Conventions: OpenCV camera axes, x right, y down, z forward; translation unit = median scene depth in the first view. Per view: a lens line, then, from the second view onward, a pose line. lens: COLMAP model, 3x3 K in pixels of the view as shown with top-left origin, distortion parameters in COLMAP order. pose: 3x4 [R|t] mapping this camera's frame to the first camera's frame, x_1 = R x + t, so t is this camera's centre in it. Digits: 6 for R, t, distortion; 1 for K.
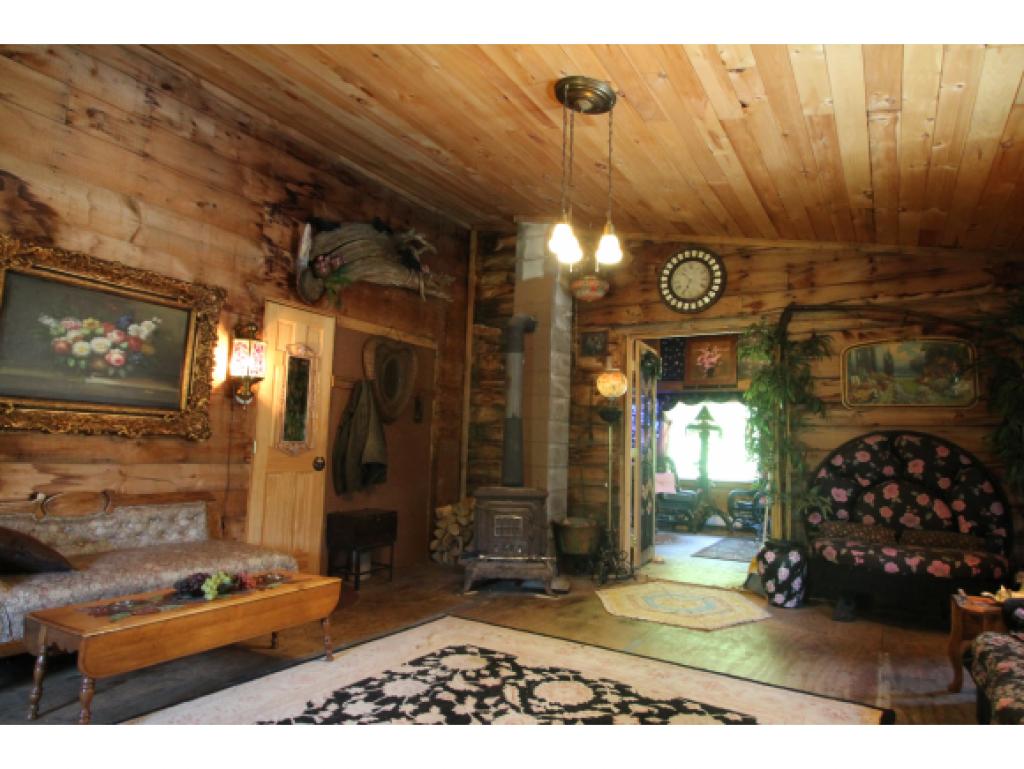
lens RADIAL K [[585.7, 0, 532.5], [0, 585.7, 381.1], [0, 0, 1]] dist [-0.000151, -0.022095]
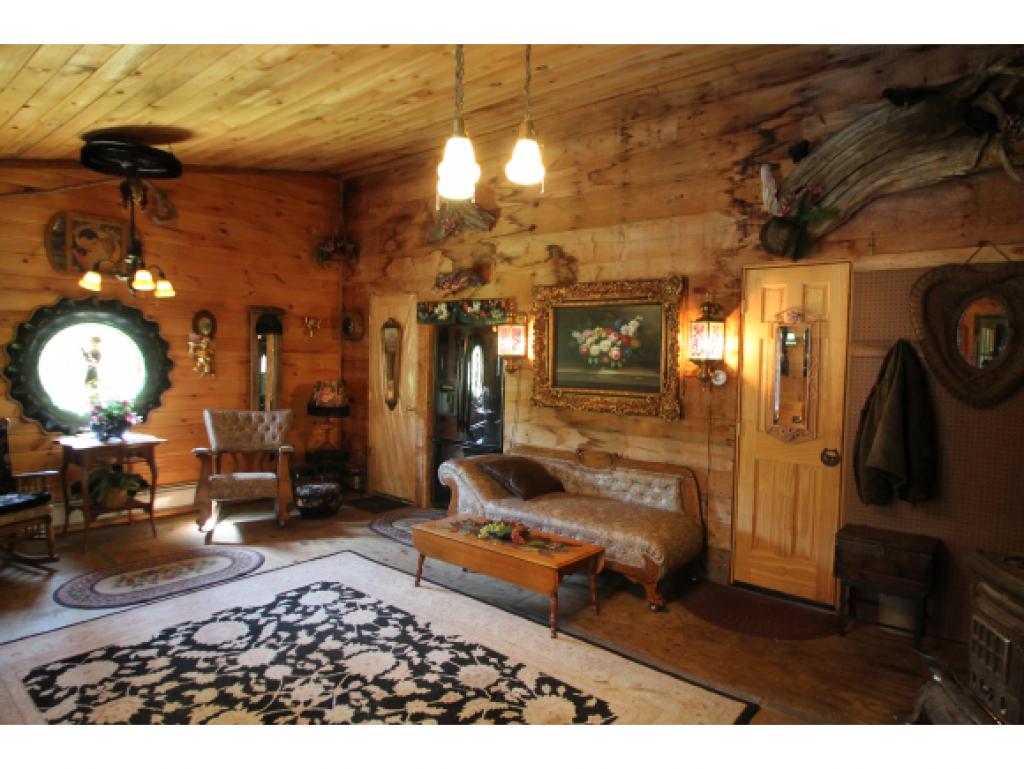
lens RADIAL K [[585.7, 0, 532.5], [0, 585.7, 381.1], [0, 0, 1]] dist [-0.000151, -0.022095]
pose [[-0.118618, 0.008498, -0.992904, 0.618533], [0.091288, 0.995822, -0.002383, 0.007927], [0.988735, -0.090923, -0.118898, 0.971491]]
